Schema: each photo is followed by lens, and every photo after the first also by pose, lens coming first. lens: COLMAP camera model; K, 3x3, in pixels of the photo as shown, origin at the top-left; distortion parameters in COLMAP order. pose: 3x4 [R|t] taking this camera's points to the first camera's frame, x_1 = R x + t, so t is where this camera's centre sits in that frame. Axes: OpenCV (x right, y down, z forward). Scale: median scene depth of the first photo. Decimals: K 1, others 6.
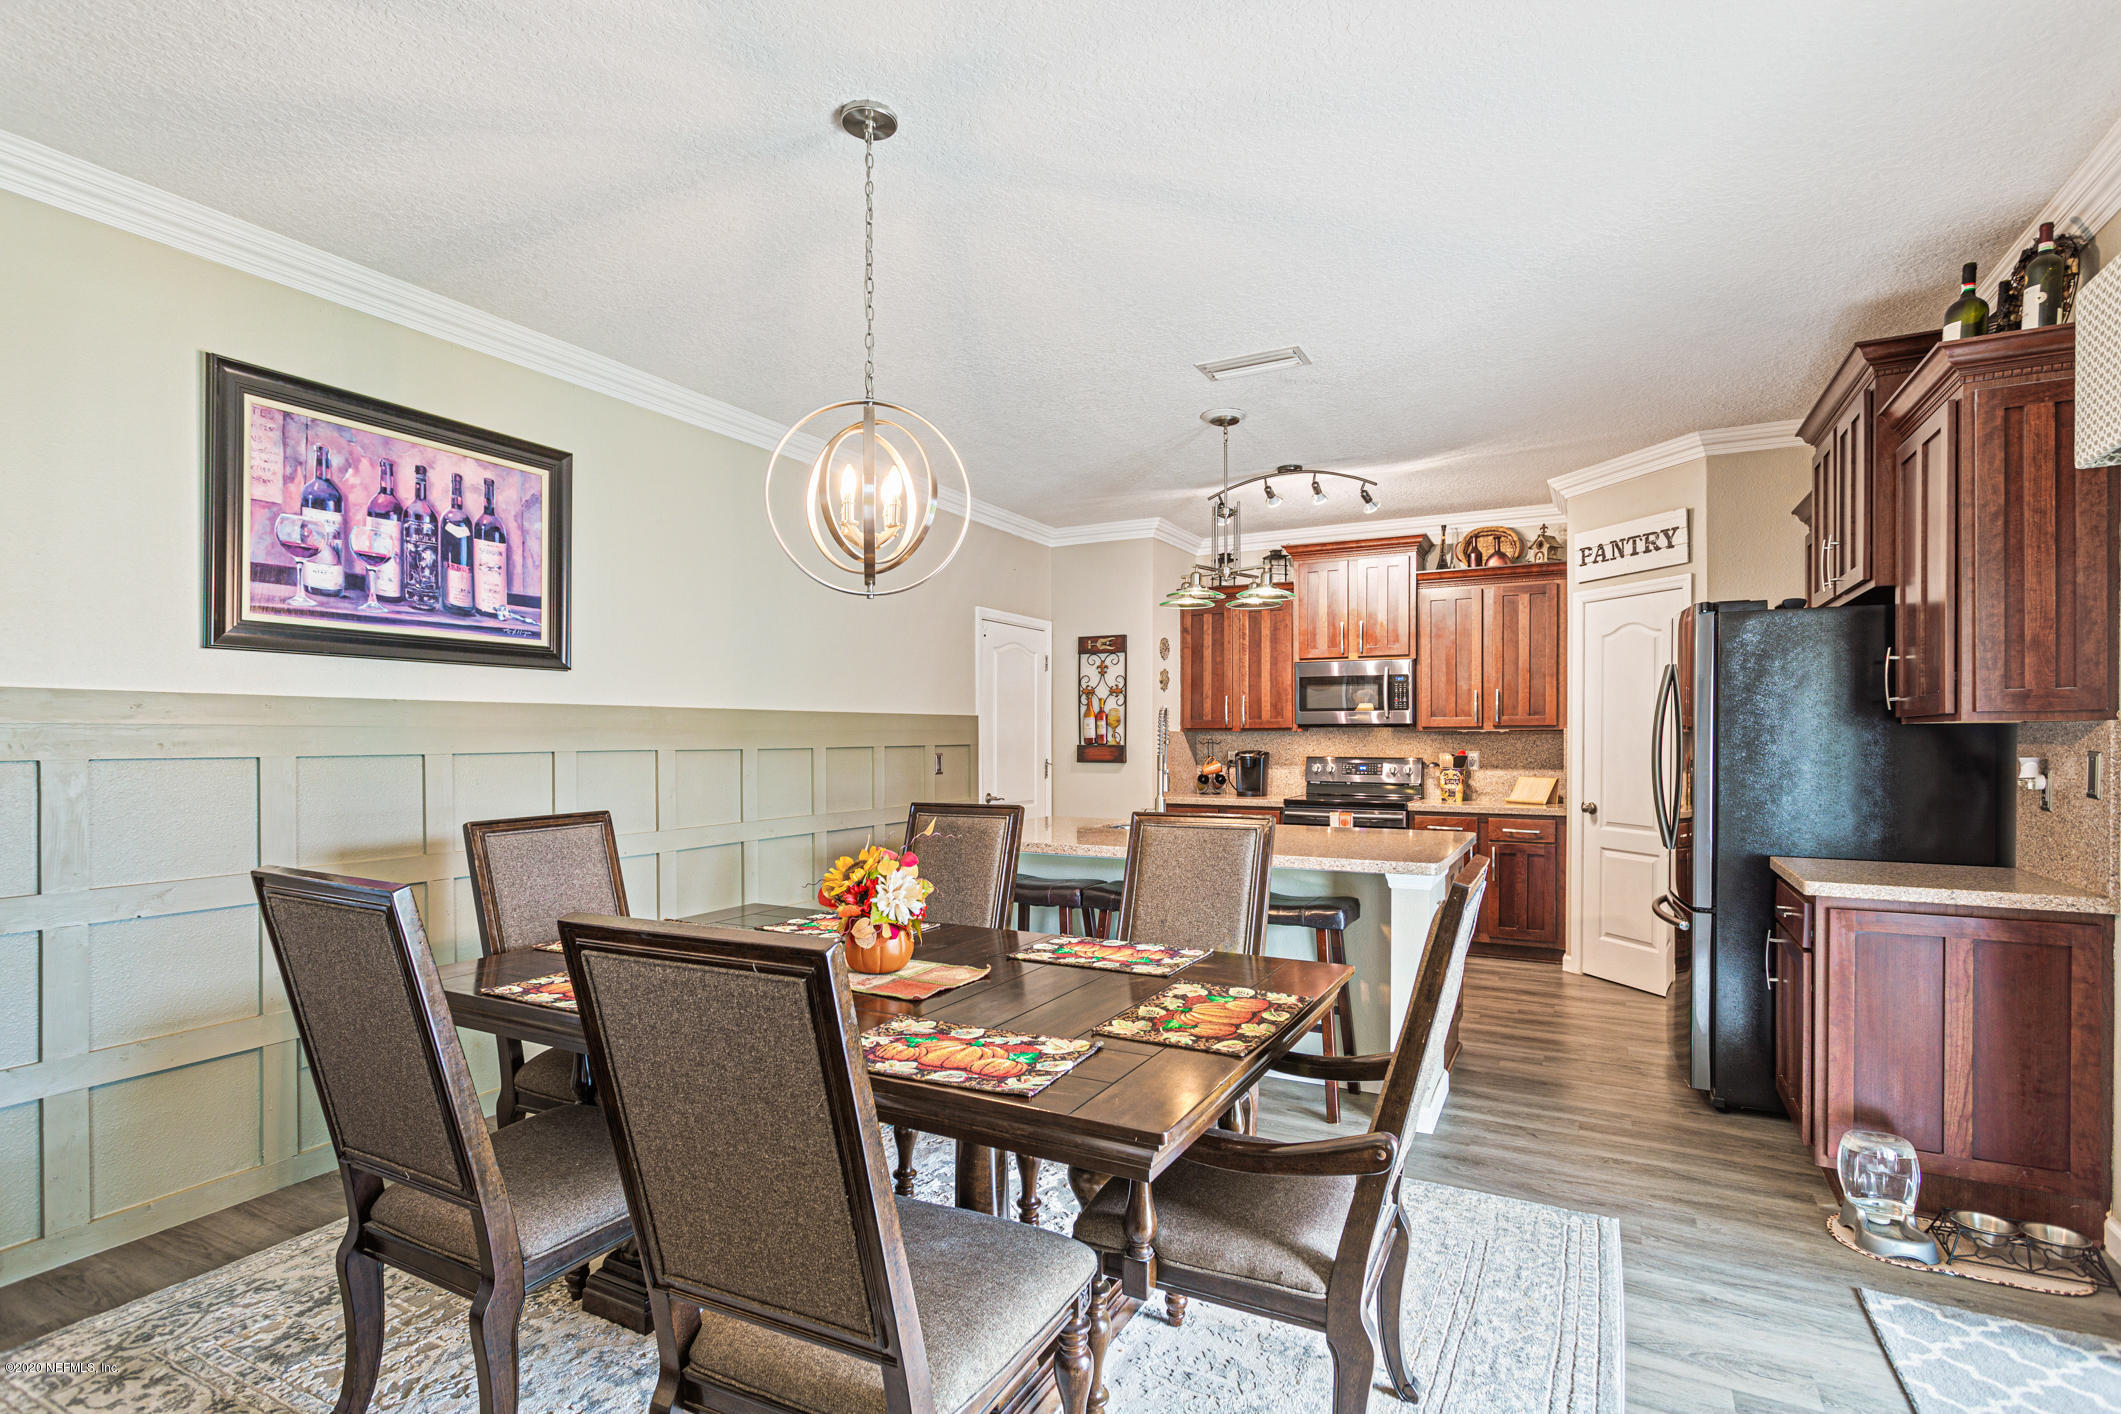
lens RADIAL K [[1015.5, 0, 1050.1], [0, 1015.5, 748.5], [0, 0, 1]] dist [-0.000732, 0.000921]
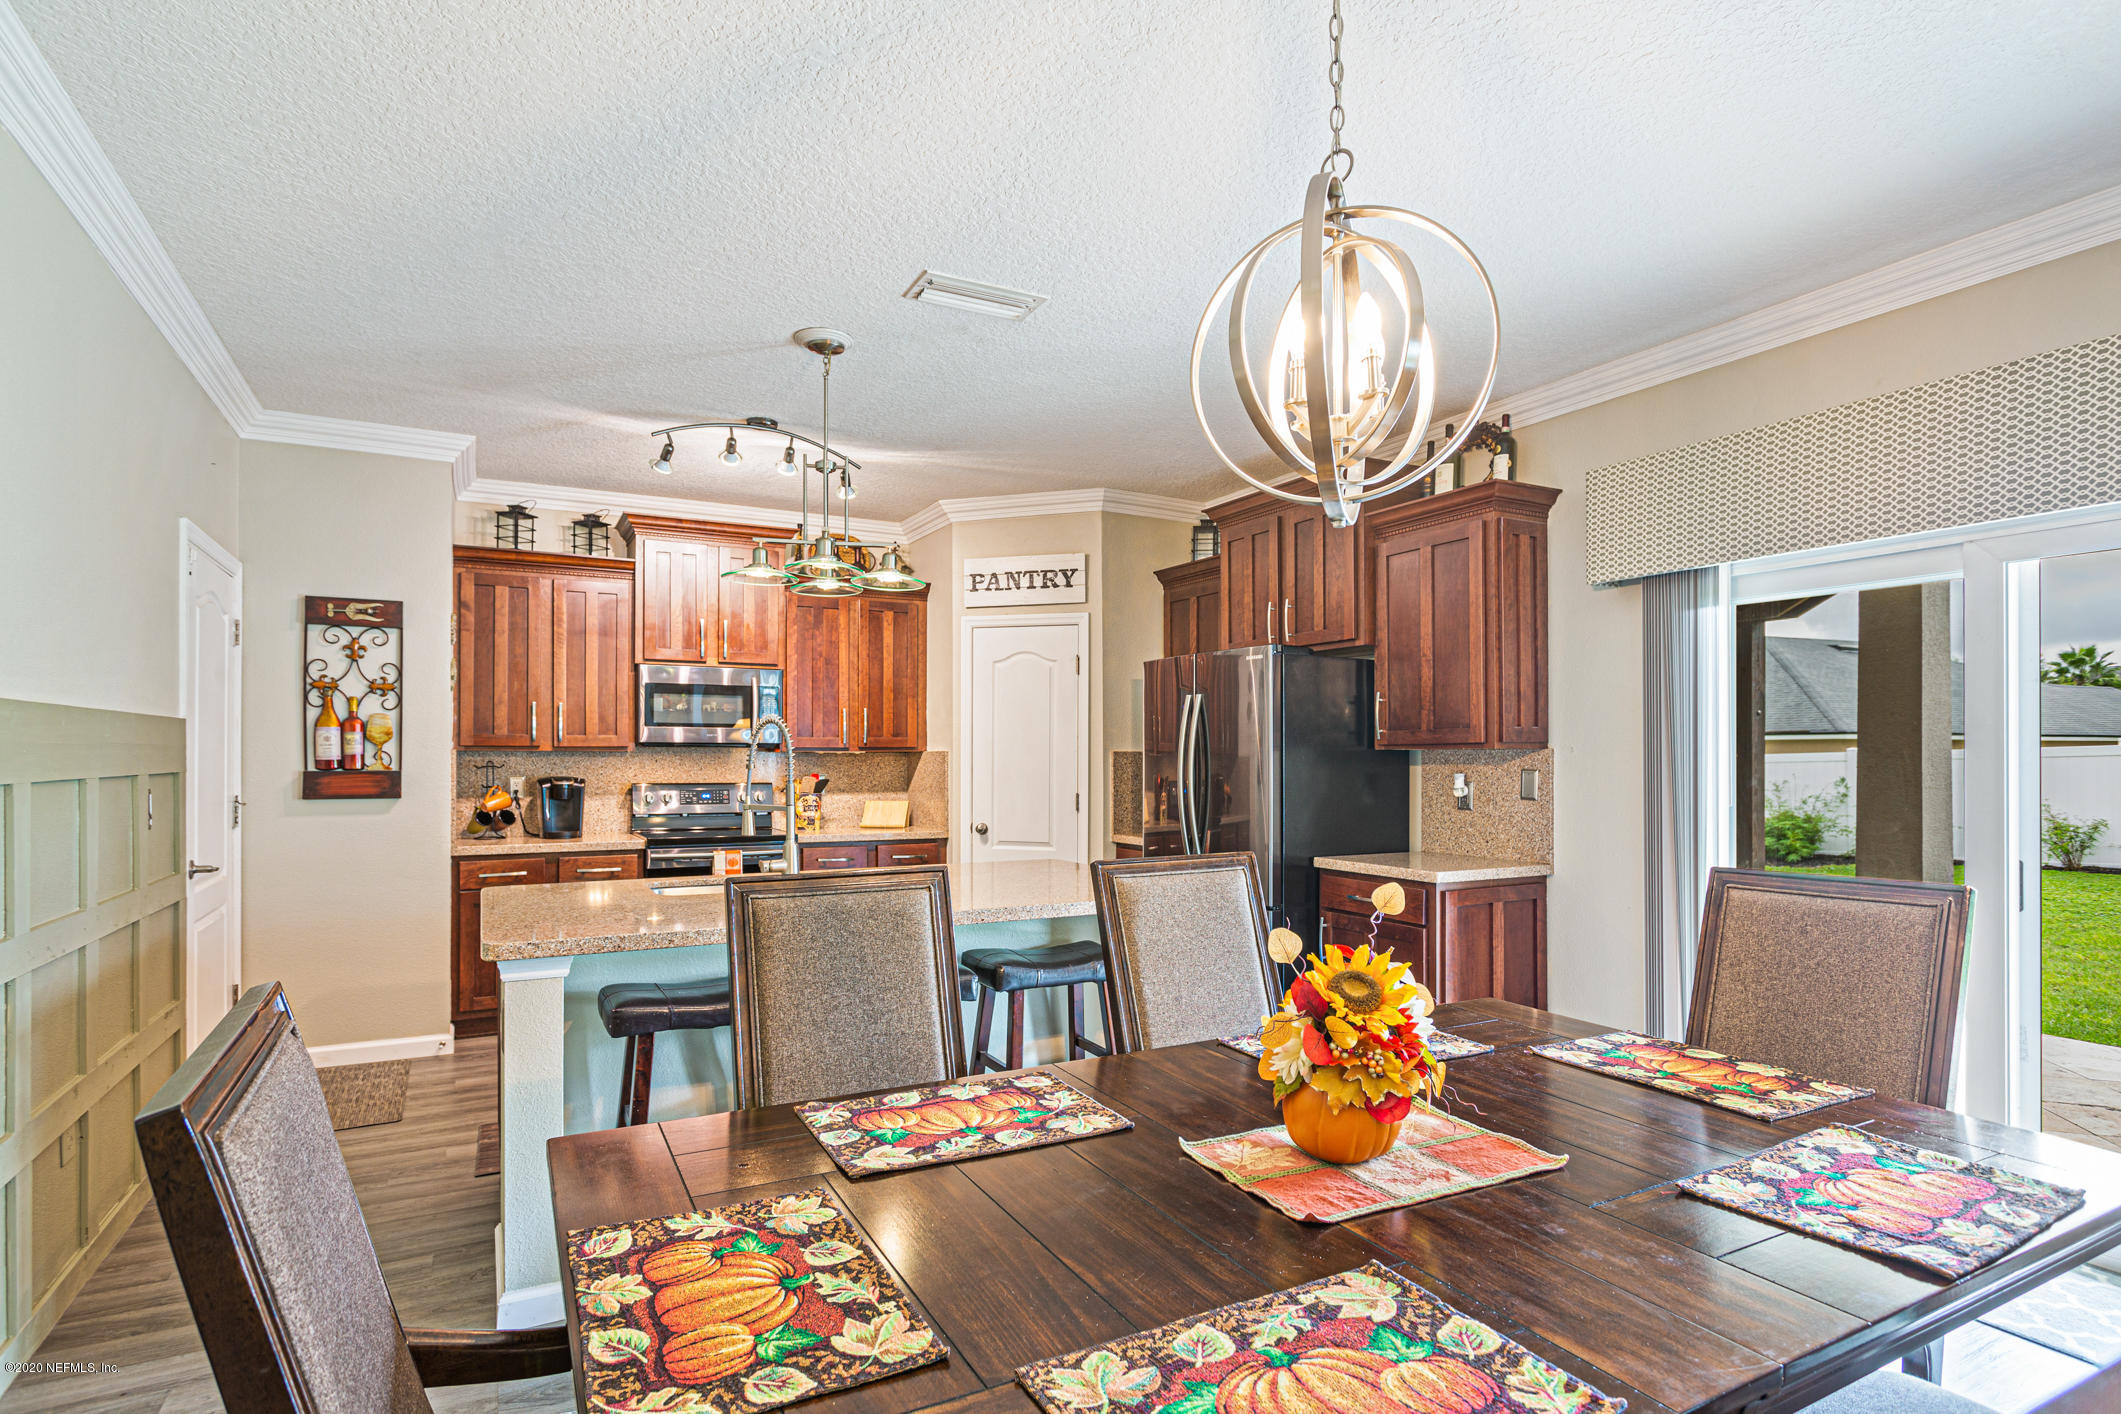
lens RADIAL K [[1077.2, 0, 1072.6], [0, 1077.2, 758.5], [0, 0, 1]] dist [-0.015641, 0.000976]
pose [[0.551123, 0.001567, 0.834423, -0.279770], [0.007877, 0.999944, -0.007080, -0.003122], [-0.834387, 0.010475, 0.551079, 0.280221]]
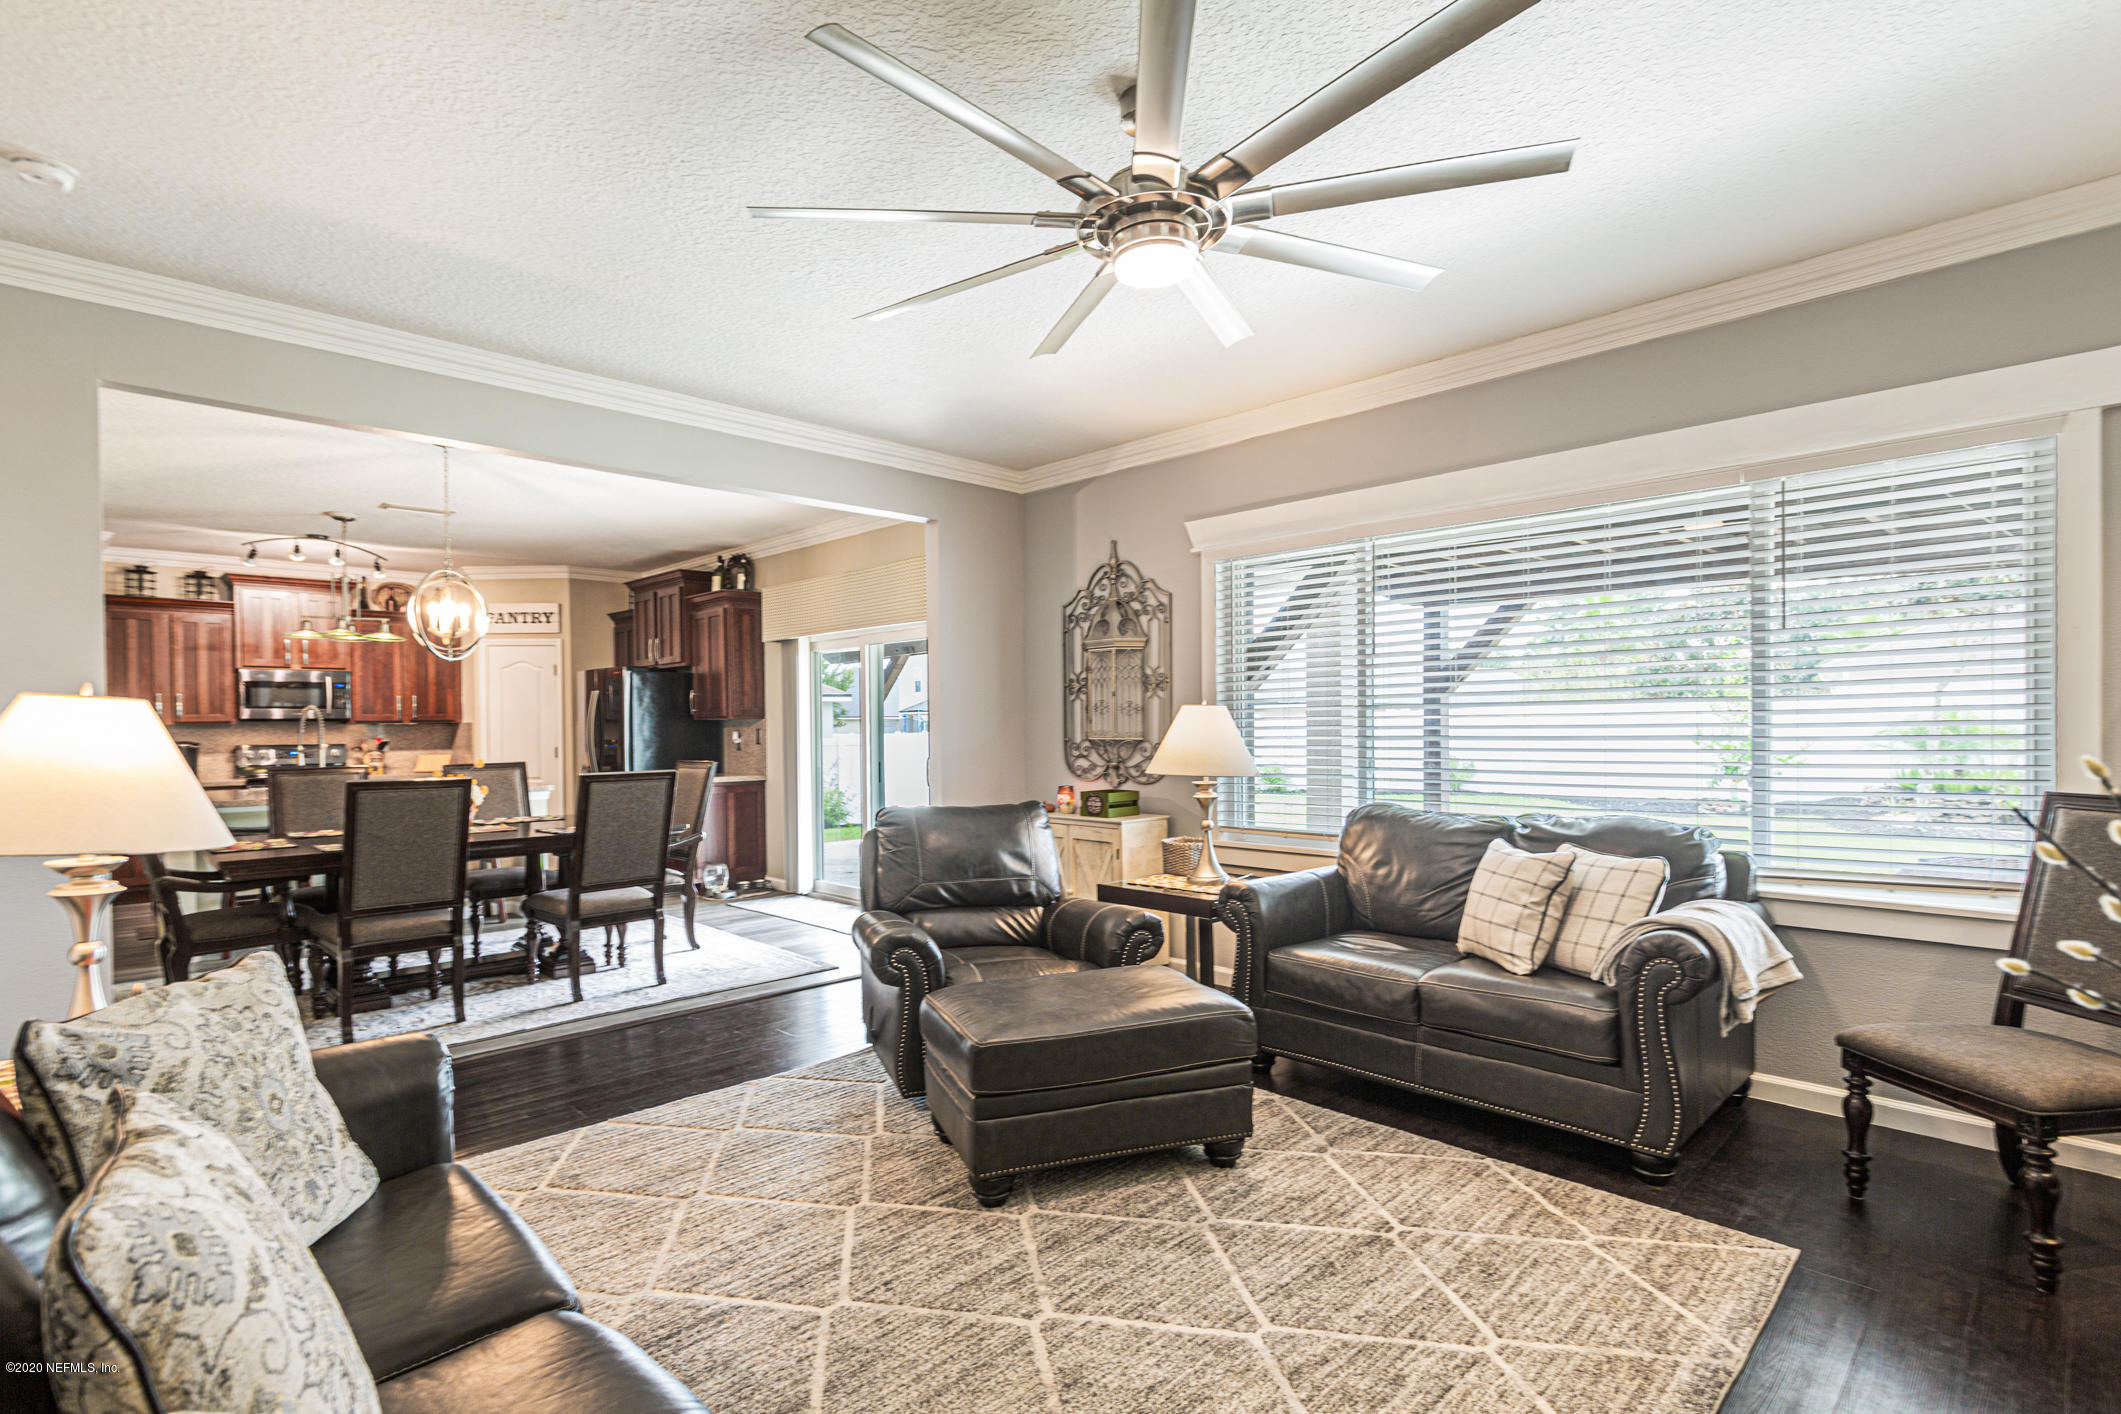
lens RADIAL K [[1015.5, 0, 1076.4], [0, 1015.5, 742.3], [0, 0, 1]] dist [-0.000732, 0.000921]
pose [[0.286599, -0.017057, 0.957899, -0.678592], [0.019930, 0.999731, 0.011839, 0.010642], [-0.957843, 0.015698, 0.286862, -0.333866]]
